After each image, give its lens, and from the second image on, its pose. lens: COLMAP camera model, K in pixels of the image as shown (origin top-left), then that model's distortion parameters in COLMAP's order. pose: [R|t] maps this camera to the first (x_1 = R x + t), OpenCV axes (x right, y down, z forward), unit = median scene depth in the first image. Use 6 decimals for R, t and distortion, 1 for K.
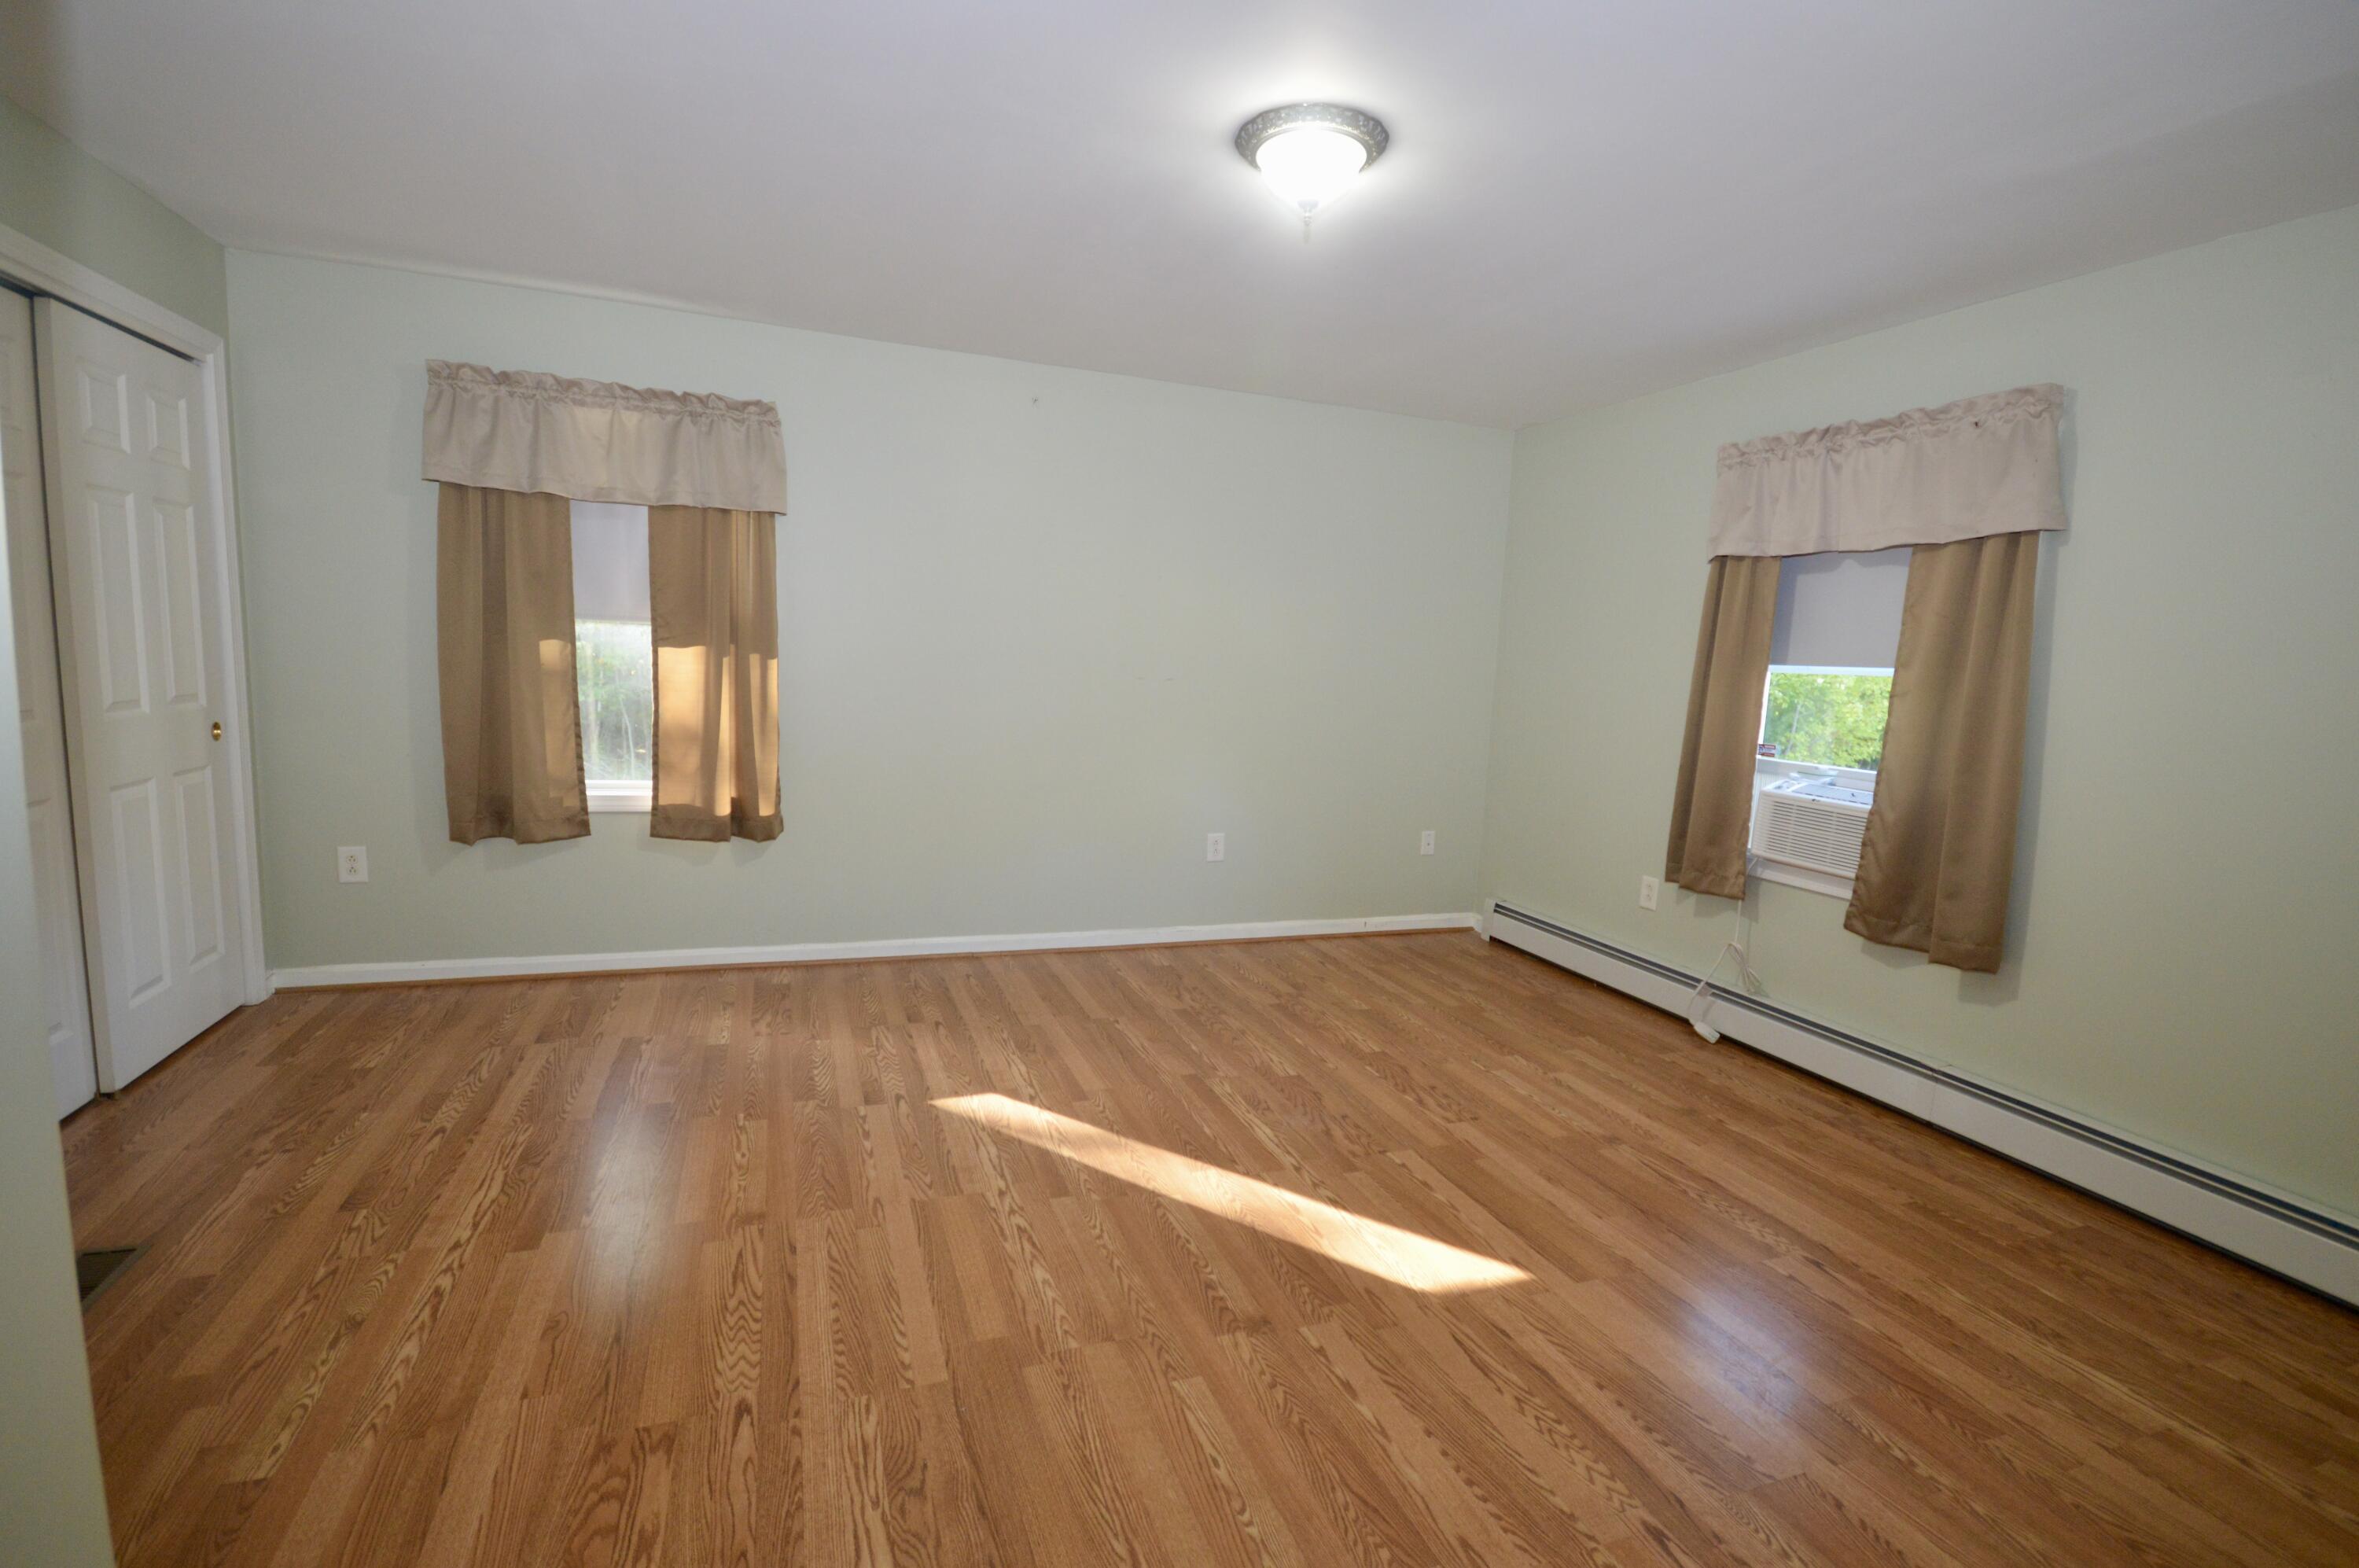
lens RADIAL K [[1065.8, 0, 1170.4], [0, 1065.8, 777.1], [0, 0, 1]] dist [0.002882, 0.000330]
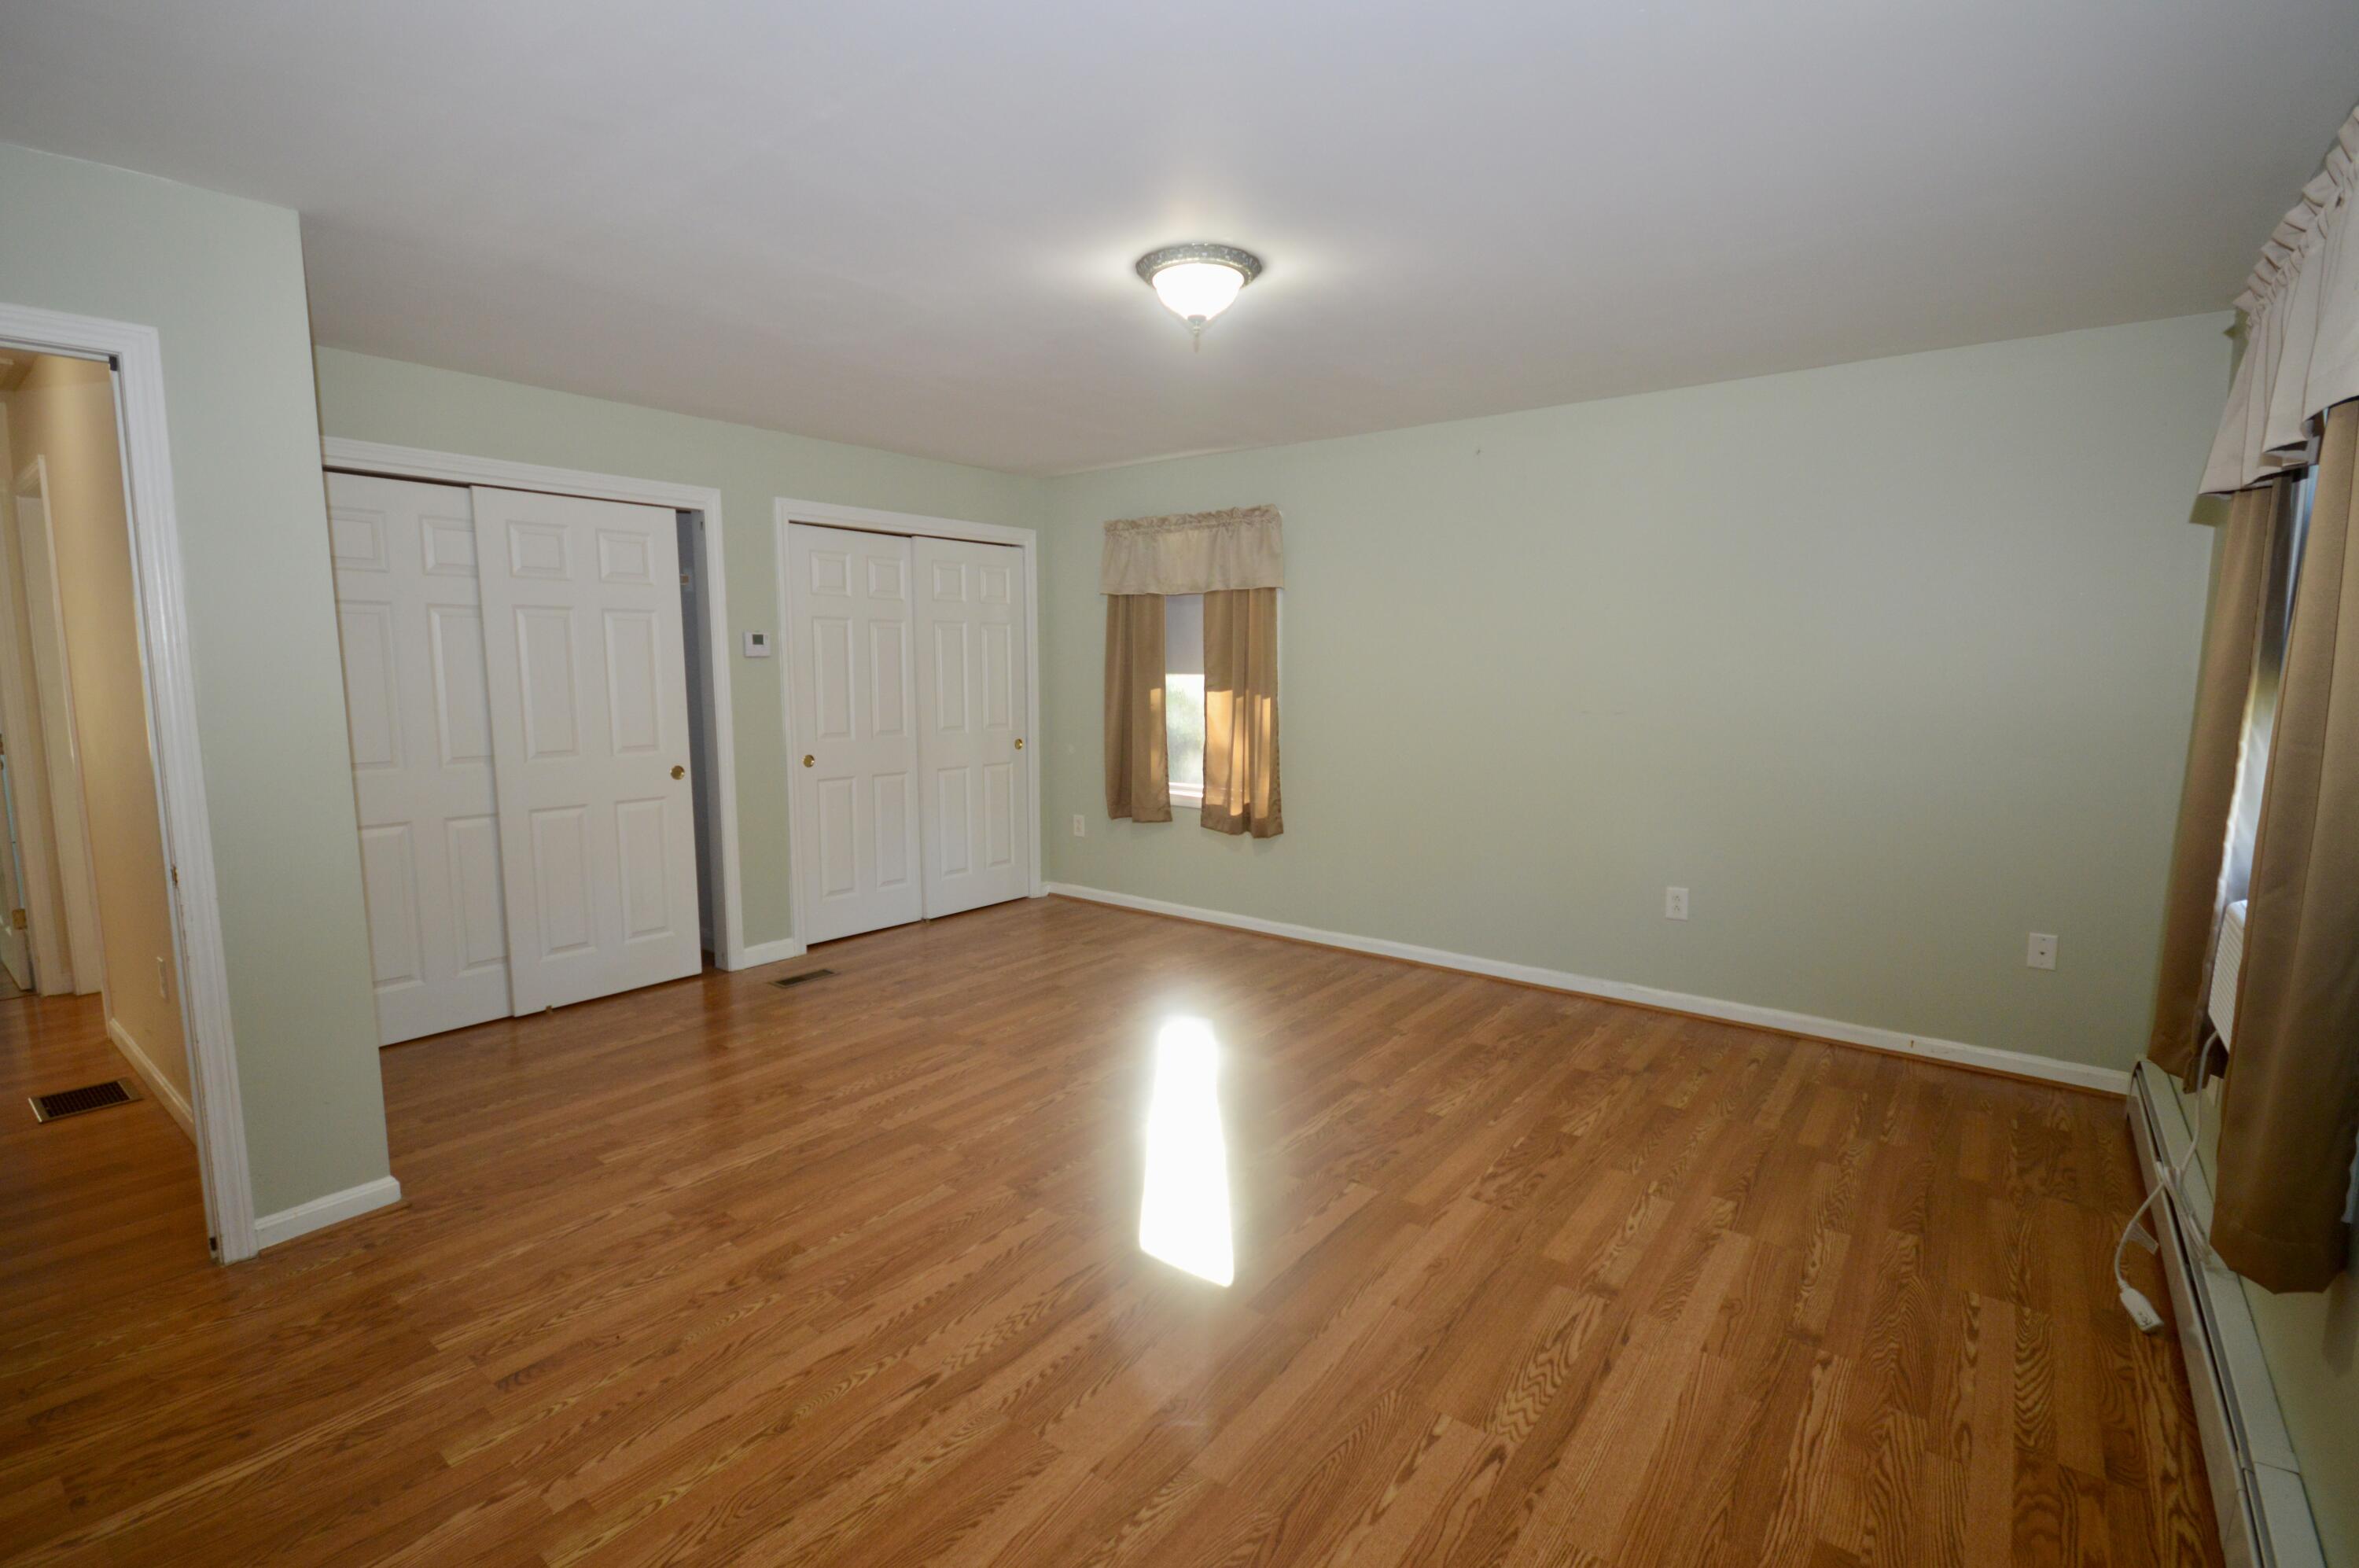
lens RADIAL K [[1065.8, 0, 1170.4], [0, 1065.8, 777.1], [0, 0, 1]] dist [0.002882, 0.000330]
pose [[0.524932, 0.045679, -0.849917, 0.726932], [-0.072092, 0.997357, 0.009076, -0.019686], [0.848085, 0.056508, 0.526838, 0.232289]]
